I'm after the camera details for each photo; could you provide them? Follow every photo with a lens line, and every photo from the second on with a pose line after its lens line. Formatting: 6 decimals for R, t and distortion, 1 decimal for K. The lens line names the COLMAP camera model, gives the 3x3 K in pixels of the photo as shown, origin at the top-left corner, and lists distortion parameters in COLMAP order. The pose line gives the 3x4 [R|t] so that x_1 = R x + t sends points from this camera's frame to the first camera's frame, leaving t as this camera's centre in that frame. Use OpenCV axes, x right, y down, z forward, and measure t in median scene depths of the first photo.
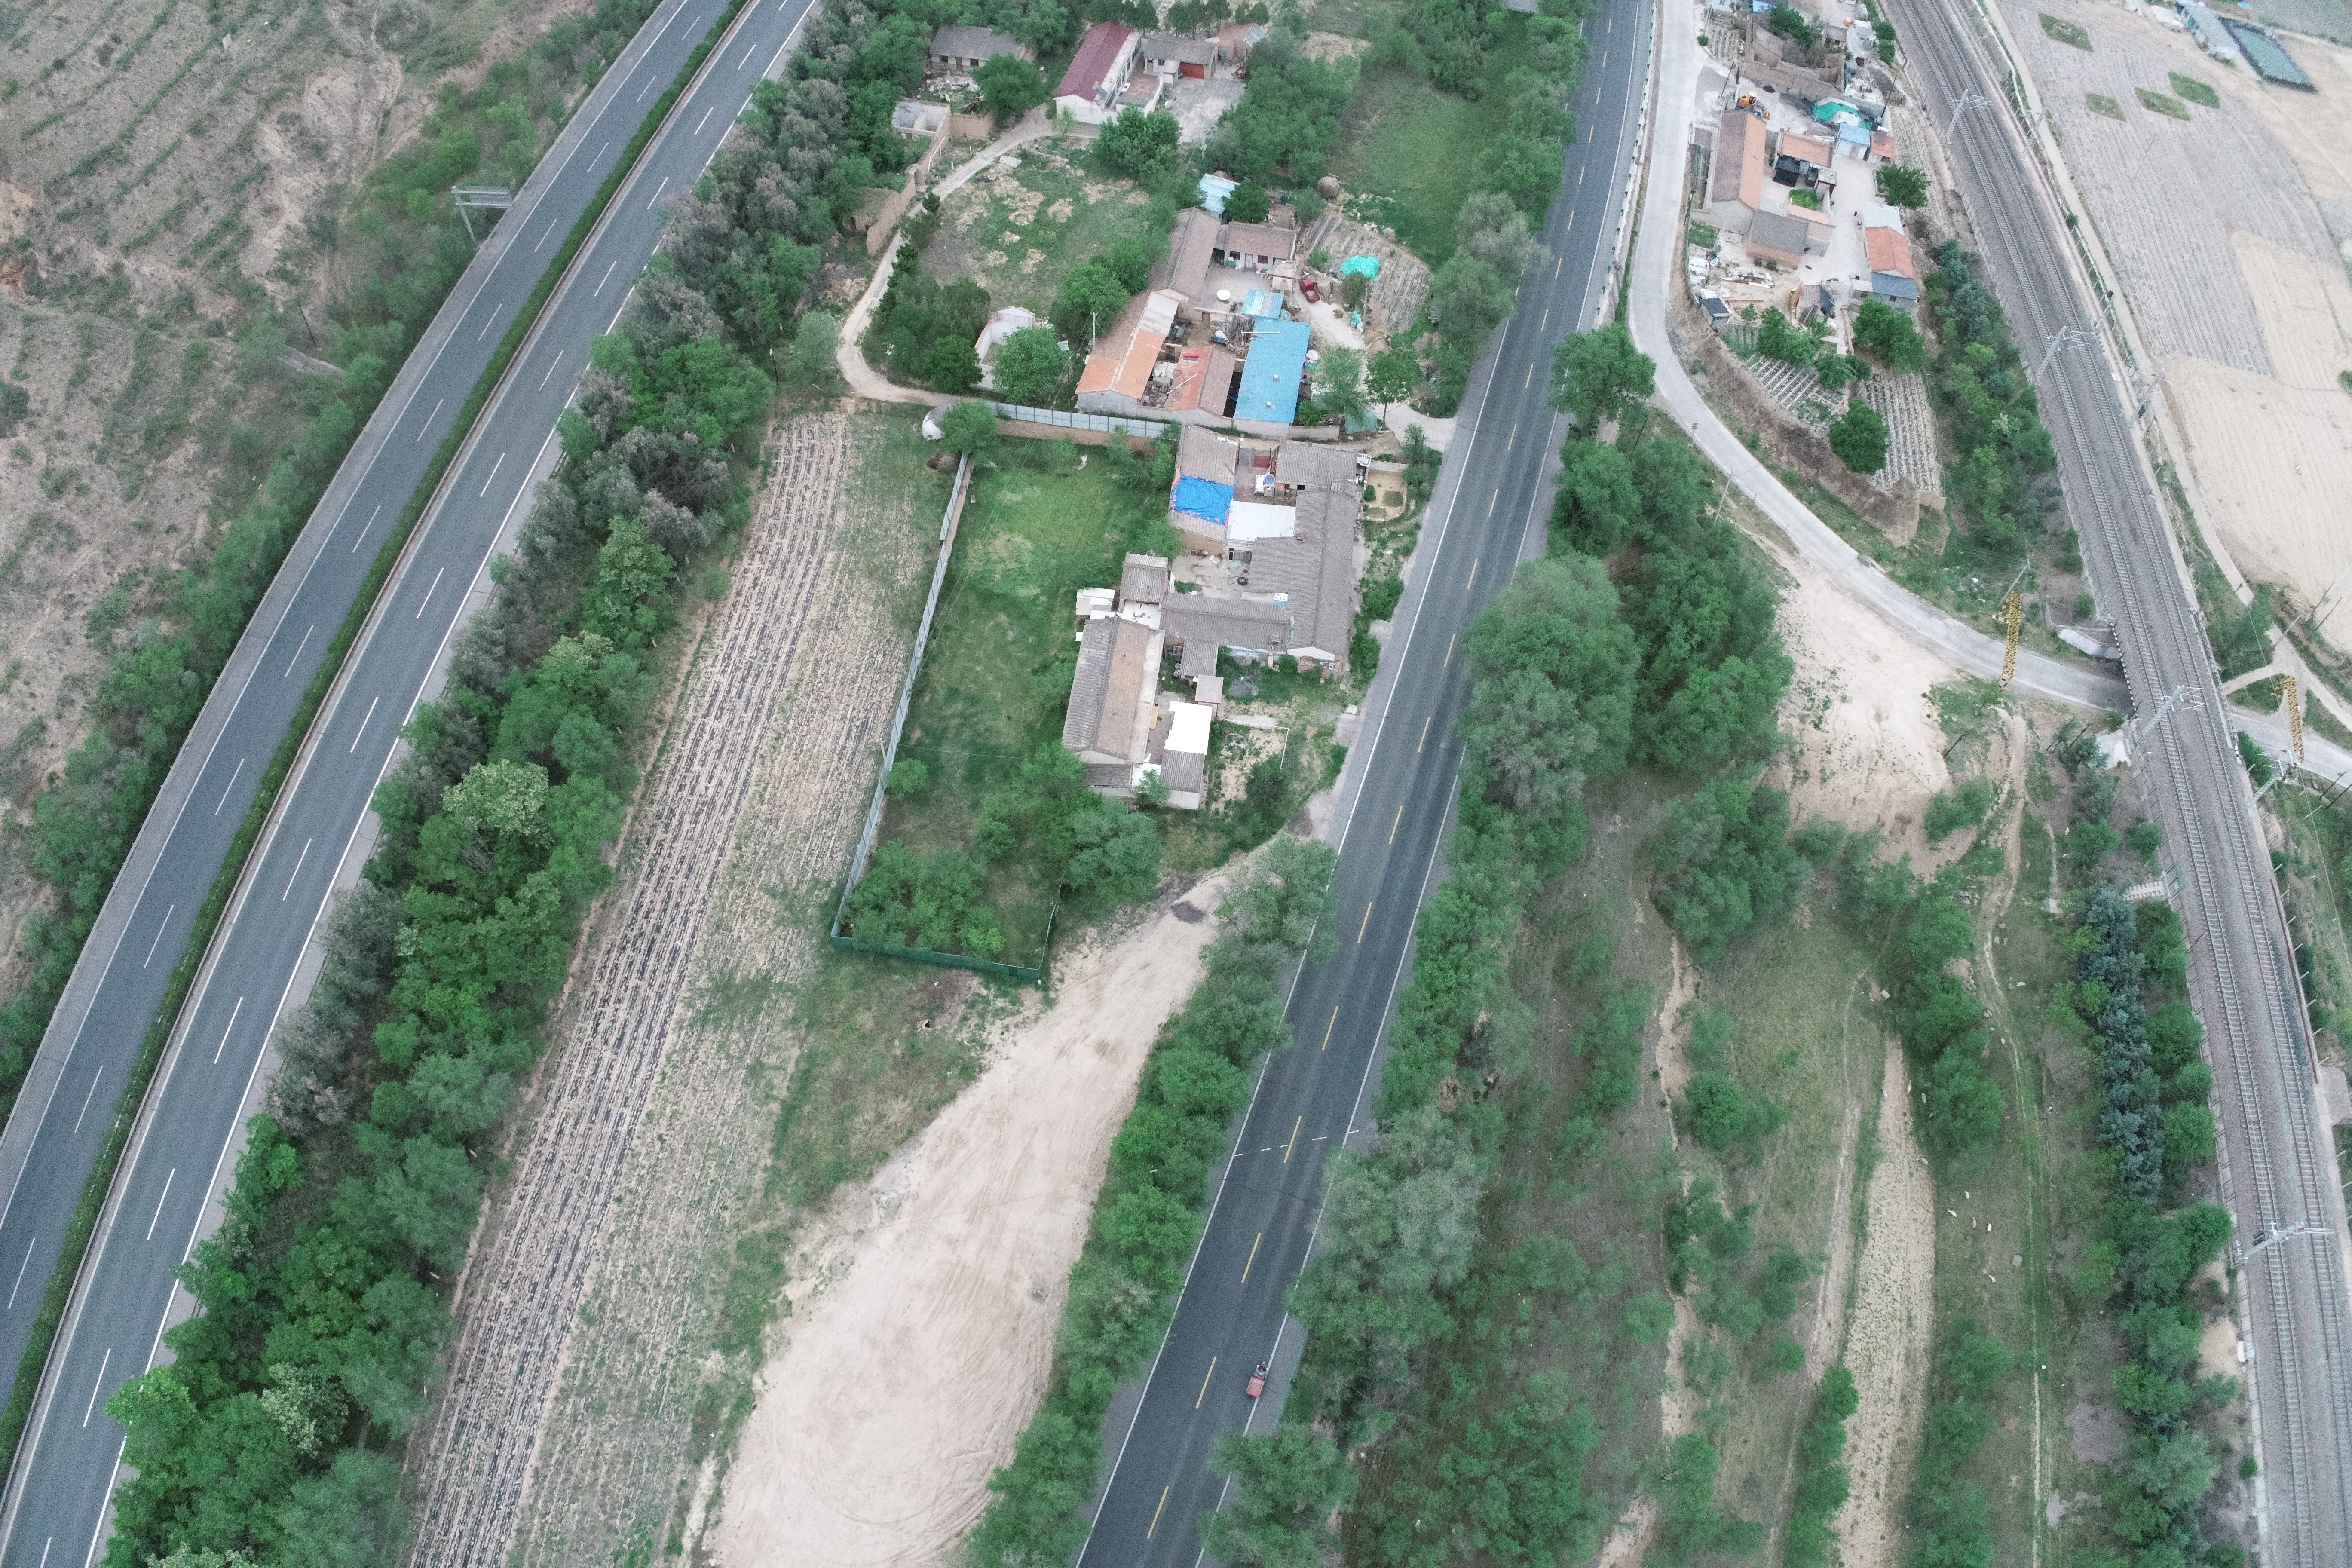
lens RADIAL K [[1607.0, 0, 1176.0], [0, 1607.0, 784.0], [0, 0, 1]] dist [-0.273541, 0.090044]
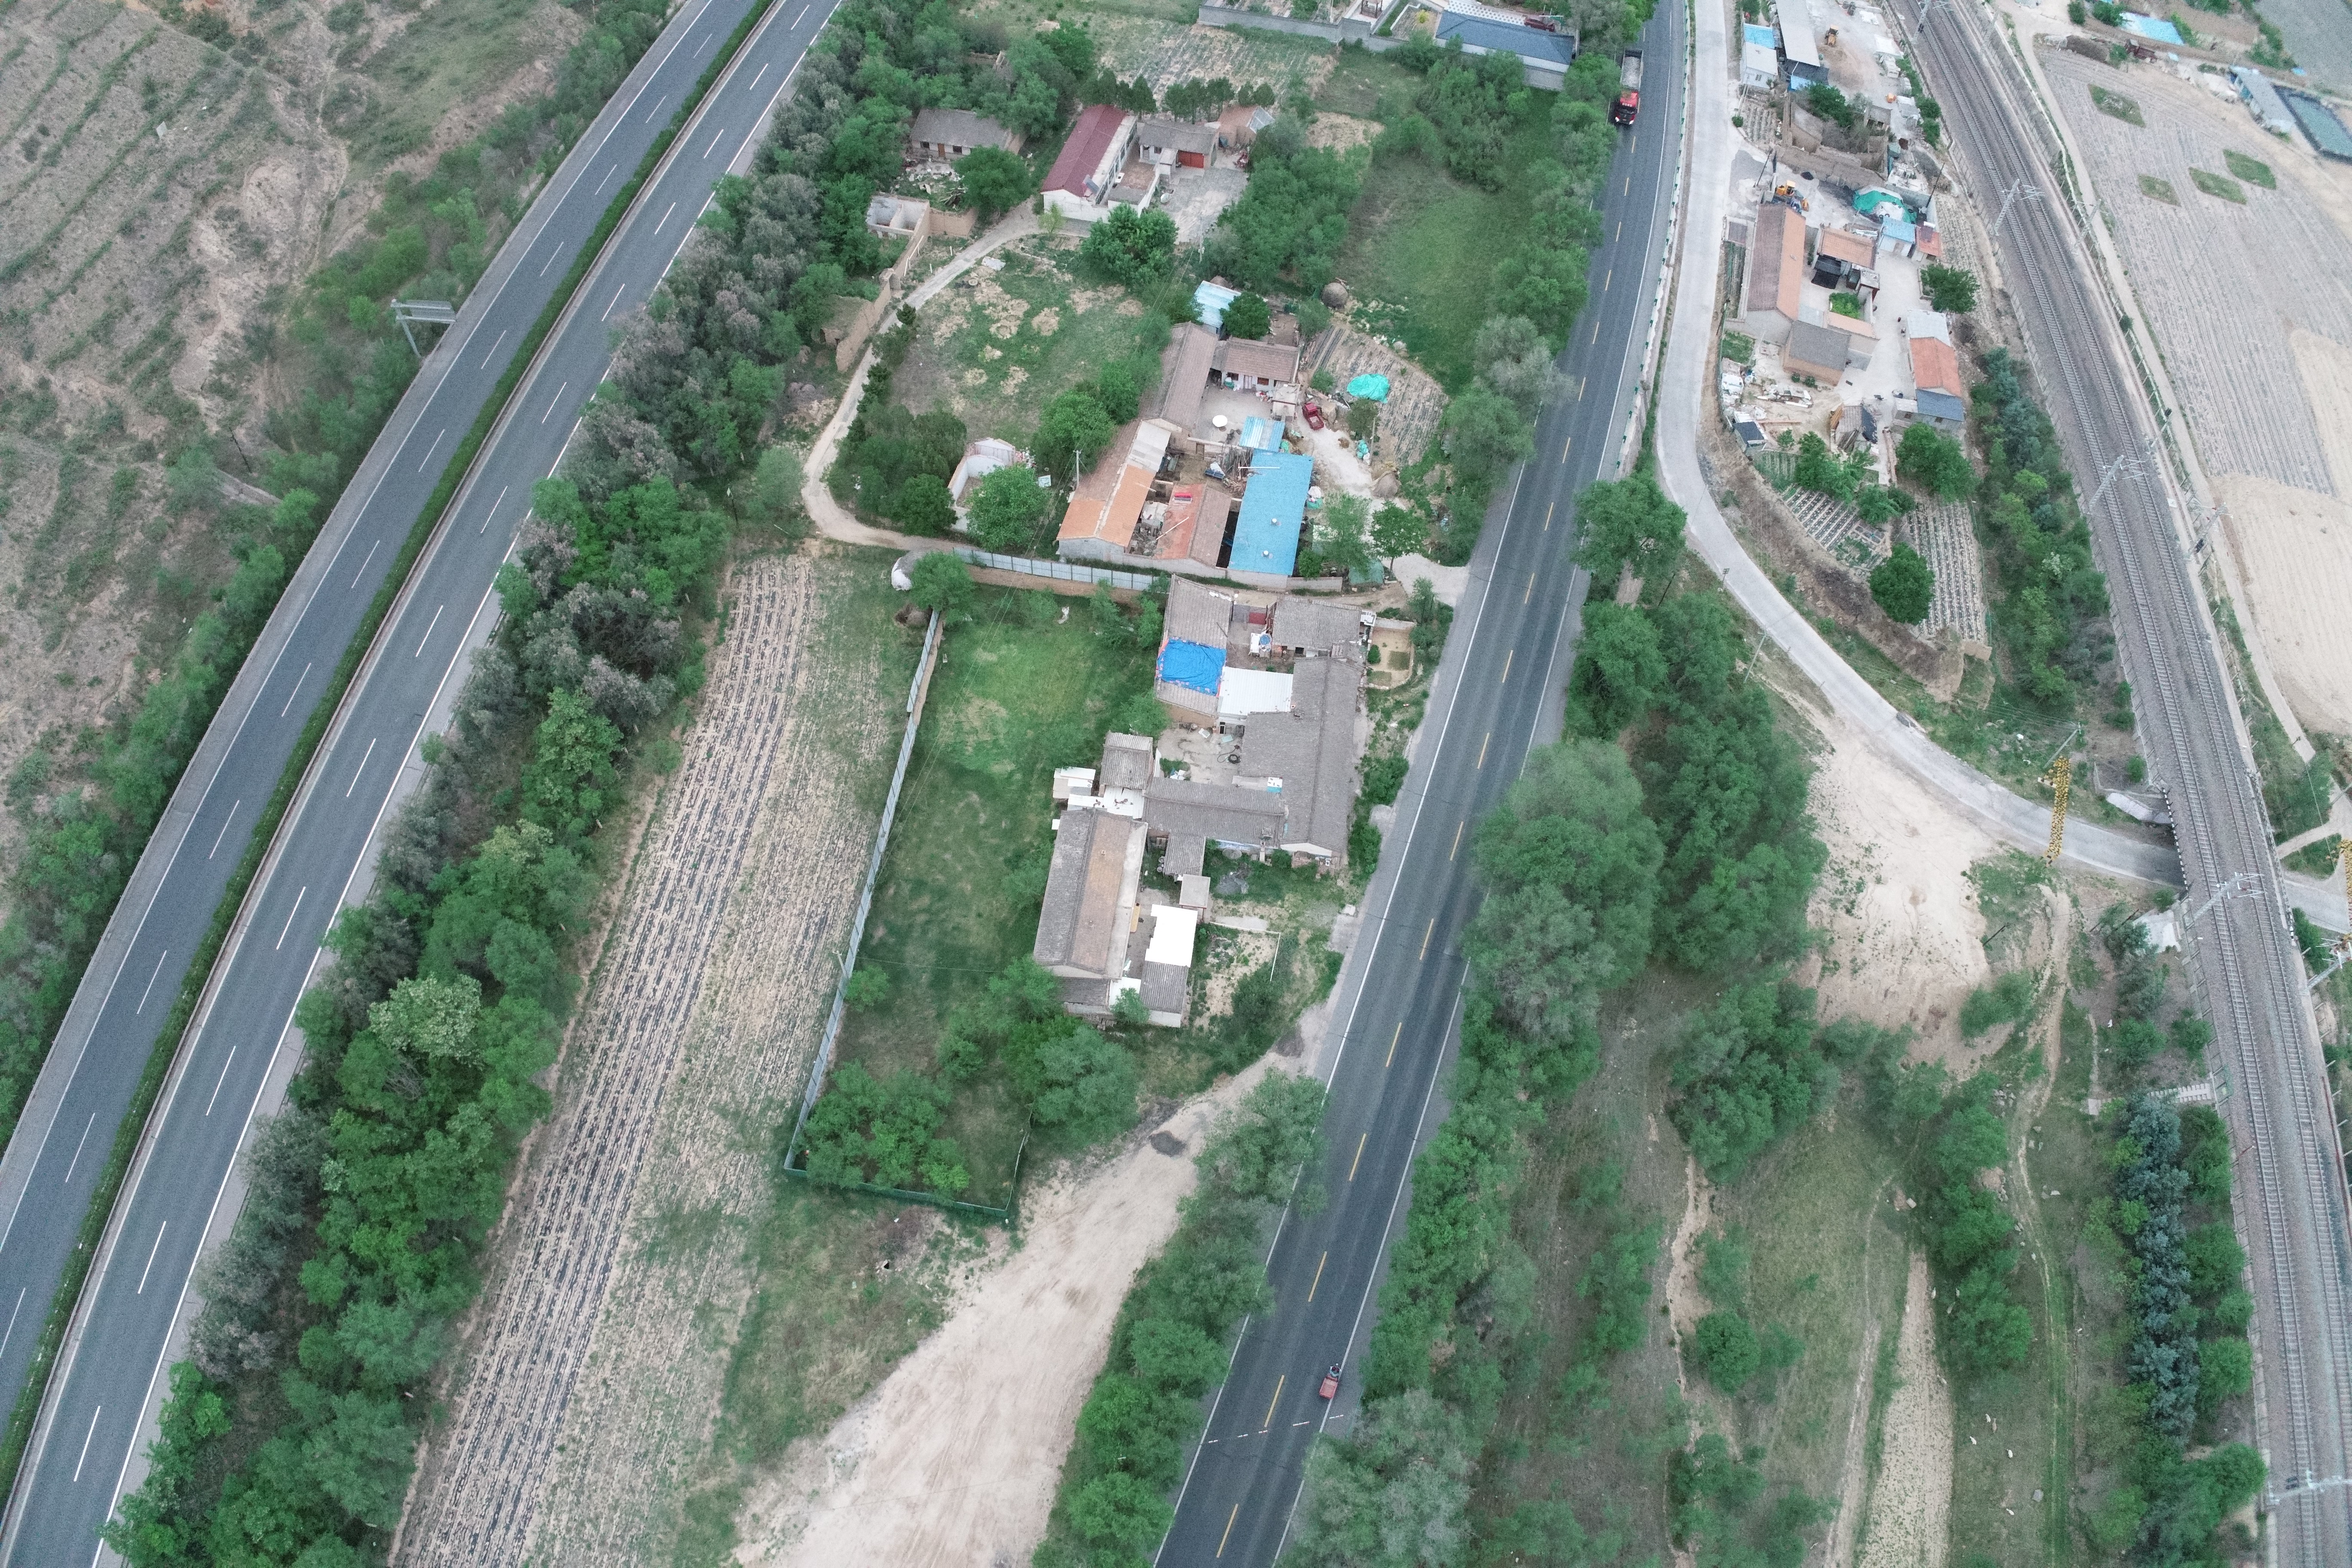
lens RADIAL K [[1607.0, 0, 1176.0], [0, 1607.0, 784.0], [0, 0, 1]] dist [-0.273541, 0.090044]
pose [[0.999937, 0.009490, -0.006078, 0.014420], [-0.009492, 0.999955, -0.000403, -0.115735], [0.006074, 0.000461, 0.999981, 0.074625]]
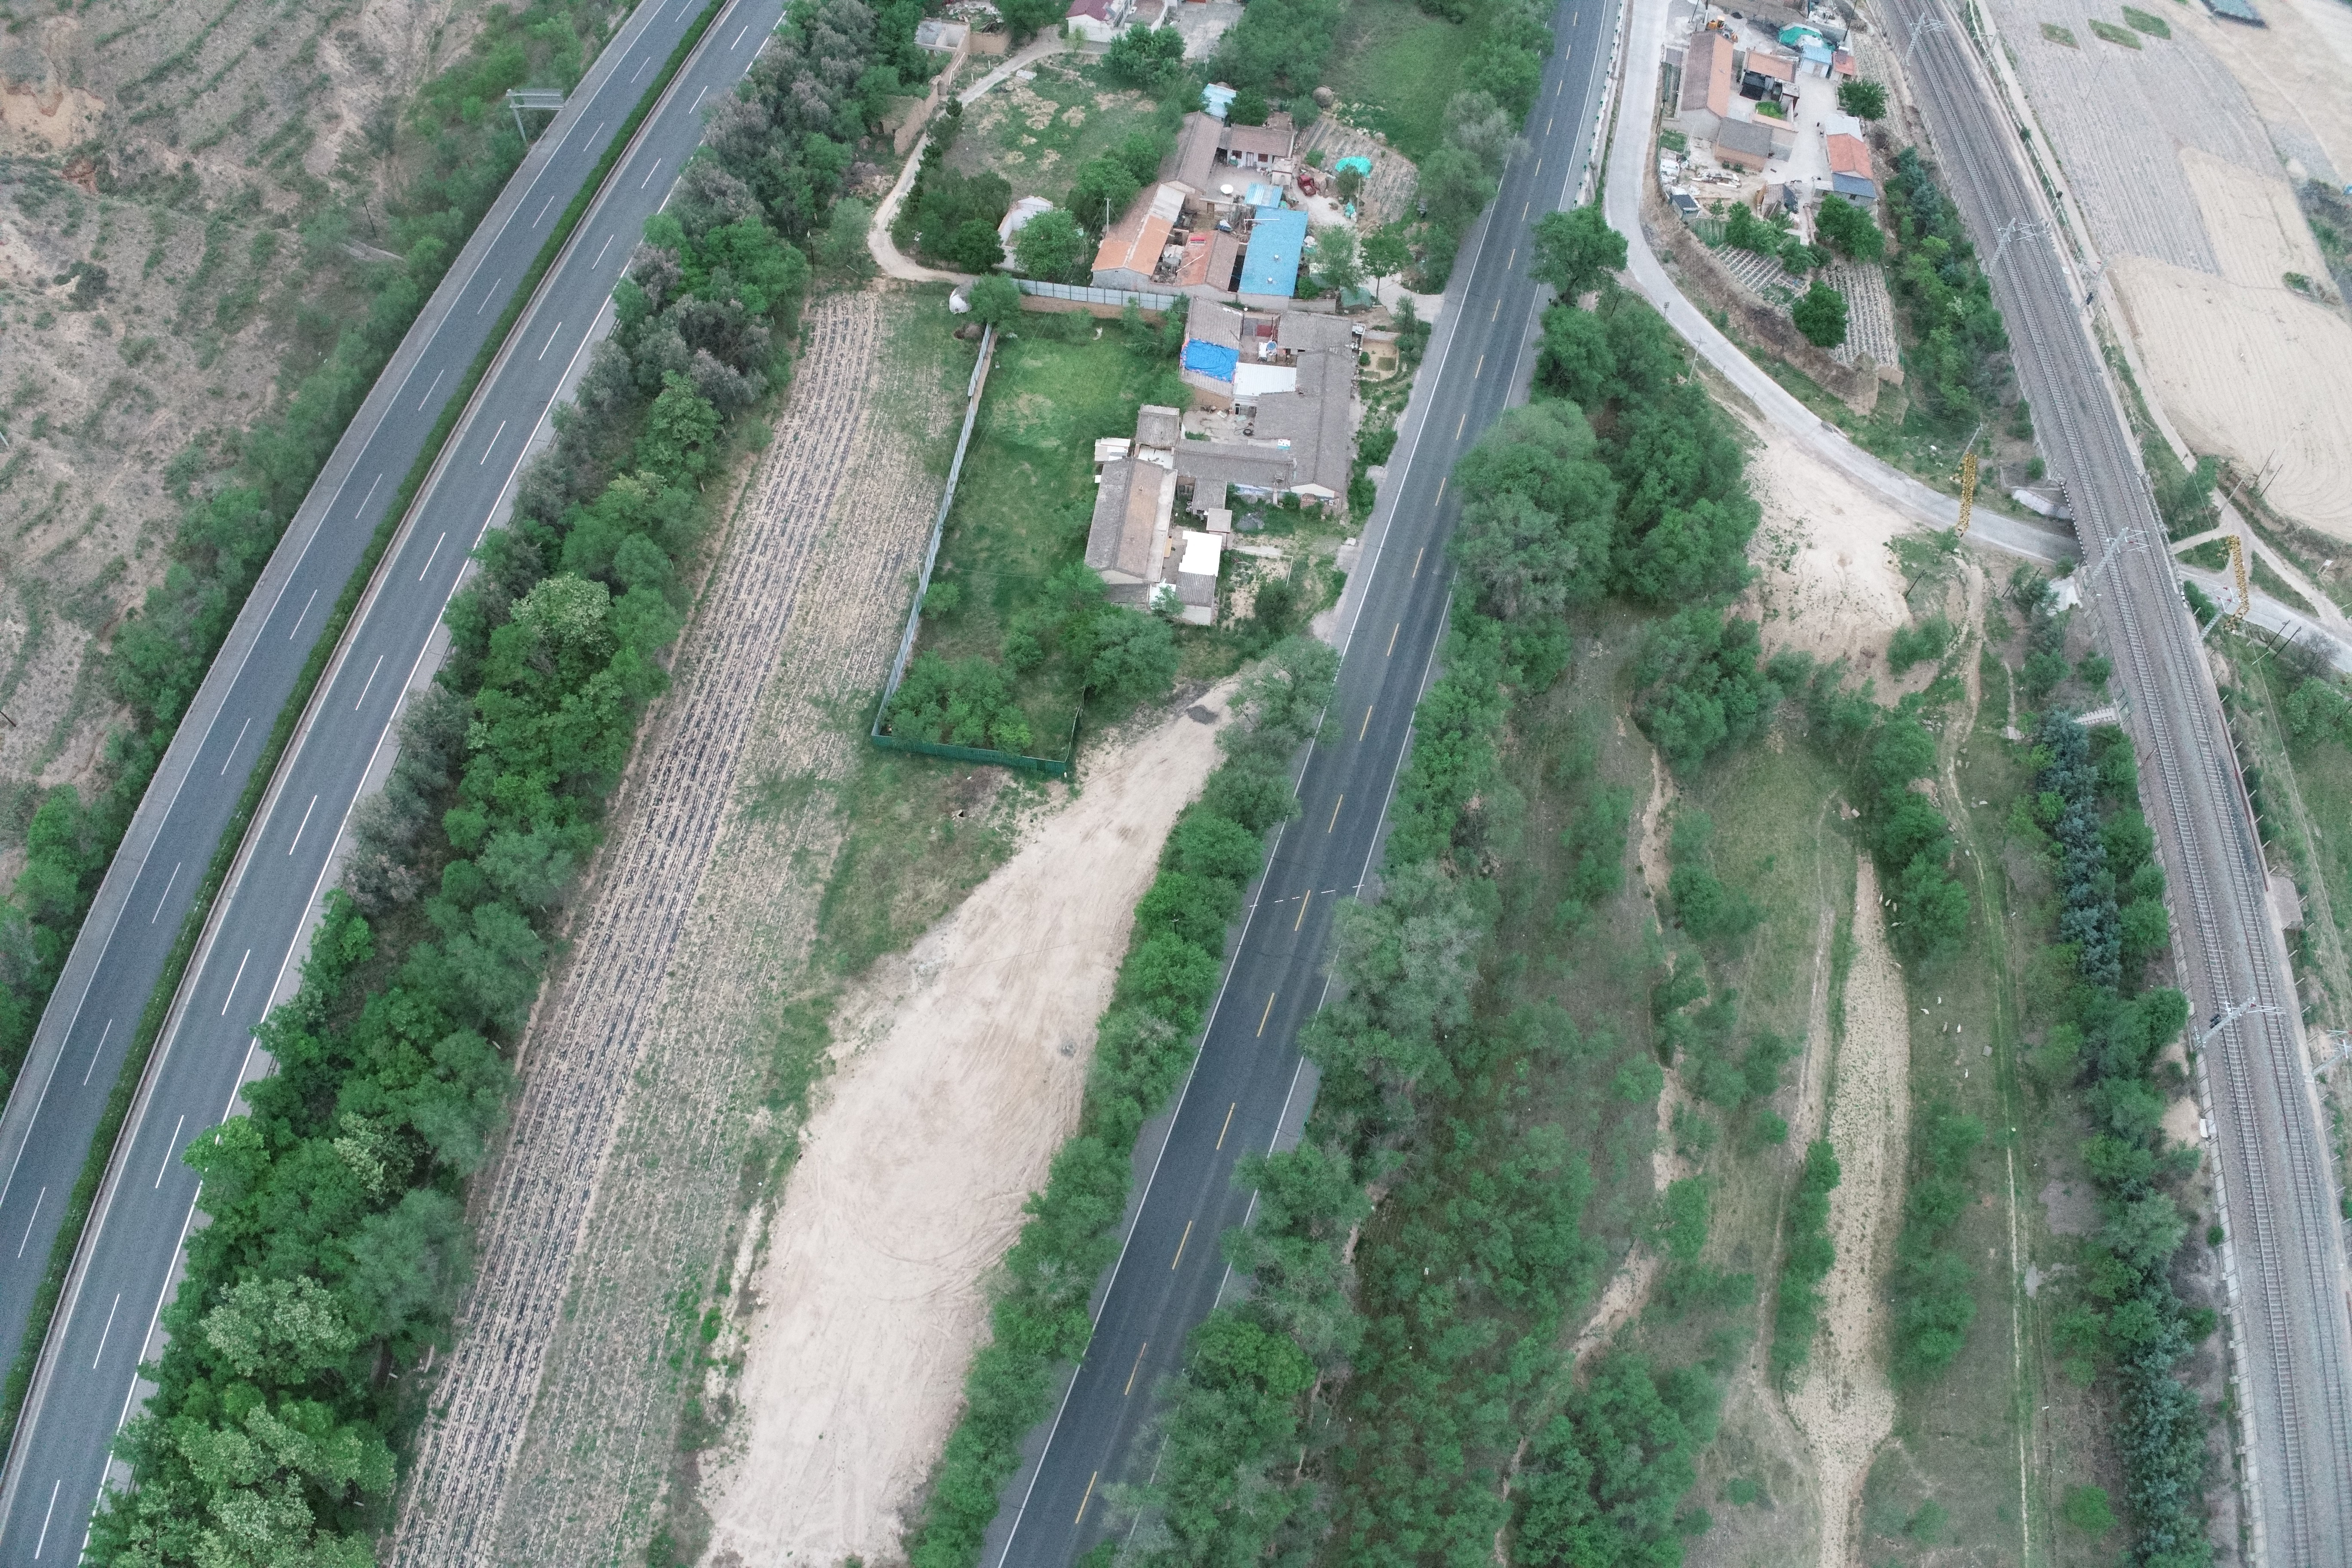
lens RADIAL K [[1607.0, 0, 1176.0], [0, 1607.0, 784.0], [0, 0, 1]] dist [-0.273541, 0.090044]
pose [[0.999974, -0.006429, 0.003349, -0.012786], [0.006427, 0.999979, 0.000438, 0.113997], [-0.003352, -0.000416, 0.999994, -0.073519]]
